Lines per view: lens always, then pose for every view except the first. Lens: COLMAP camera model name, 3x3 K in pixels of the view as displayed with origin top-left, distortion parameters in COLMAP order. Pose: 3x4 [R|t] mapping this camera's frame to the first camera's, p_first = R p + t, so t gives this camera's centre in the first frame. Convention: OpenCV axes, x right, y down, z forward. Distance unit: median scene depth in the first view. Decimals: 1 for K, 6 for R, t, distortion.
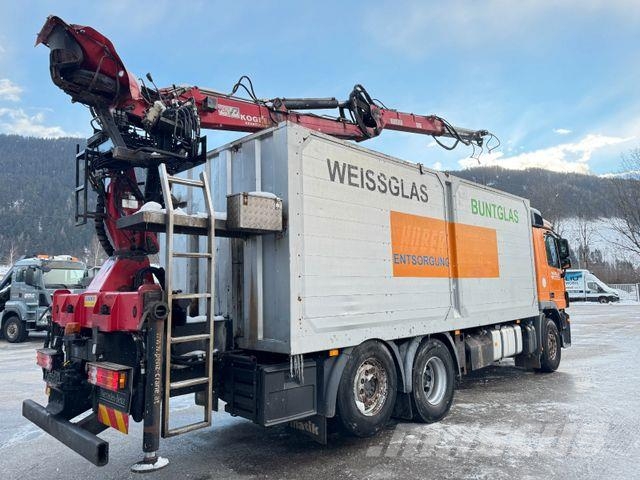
lens RADIAL K [[446.6, 0, 319.7], [0, 446.6, 237.1], [0, 0, 1]] dist [0.101929, -0.127917]
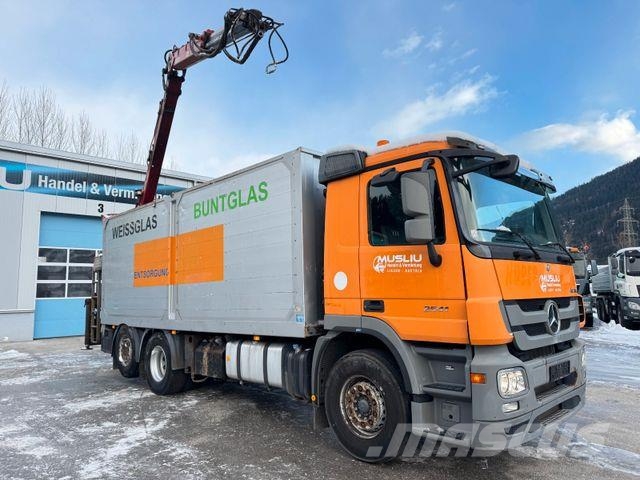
lens RADIAL K [[454.2, 0, 311.0], [0, 454.2, 242.0], [0, 0, 1]] dist [0.103663, -0.184998]
pose [[-0.030171, -0.083964, -0.996012, 1.694562], [0.145143, 0.985536, -0.087478, 0.158401], [0.988951, -0.147203, -0.017548, 1.605601]]
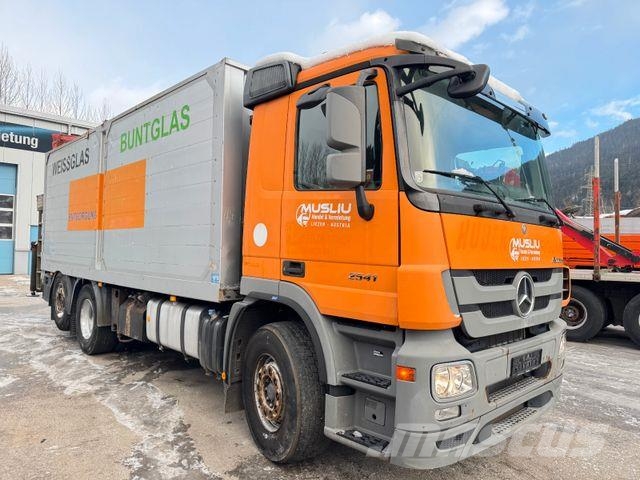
lens RADIAL K [[454.1, 0, 316.2], [0, 454.1, 241.0], [0, 0, 1]] dist [0.093949, -0.190766]
pose [[-0.033671, 0.011337, -0.999369, 1.491545], [0.096883, 0.995263, 0.008026, 0.176565], [0.994726, -0.096551, -0.034609, 1.742345]]
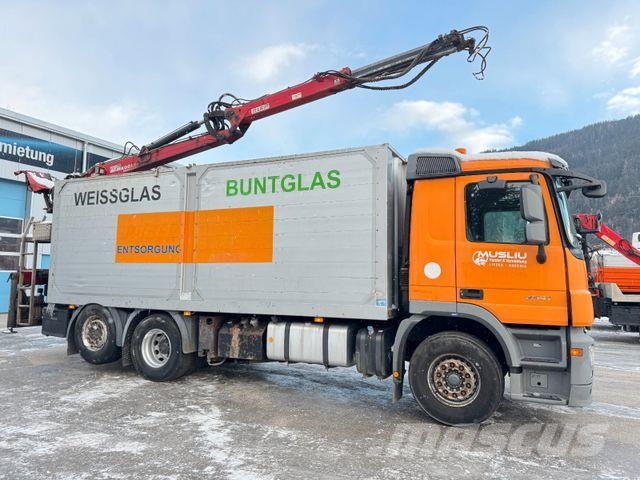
lens RADIAL K [[437.1, 0, 321.6], [0, 437.1, 239.5], [0, 0, 1]] dist [0.103447, -0.157547]
pose [[0.348724, -0.041810, -0.936293, 1.621803], [0.089877, 0.995892, -0.010996, 0.086102], [0.932906, -0.080316, 0.351049, 1.081719]]
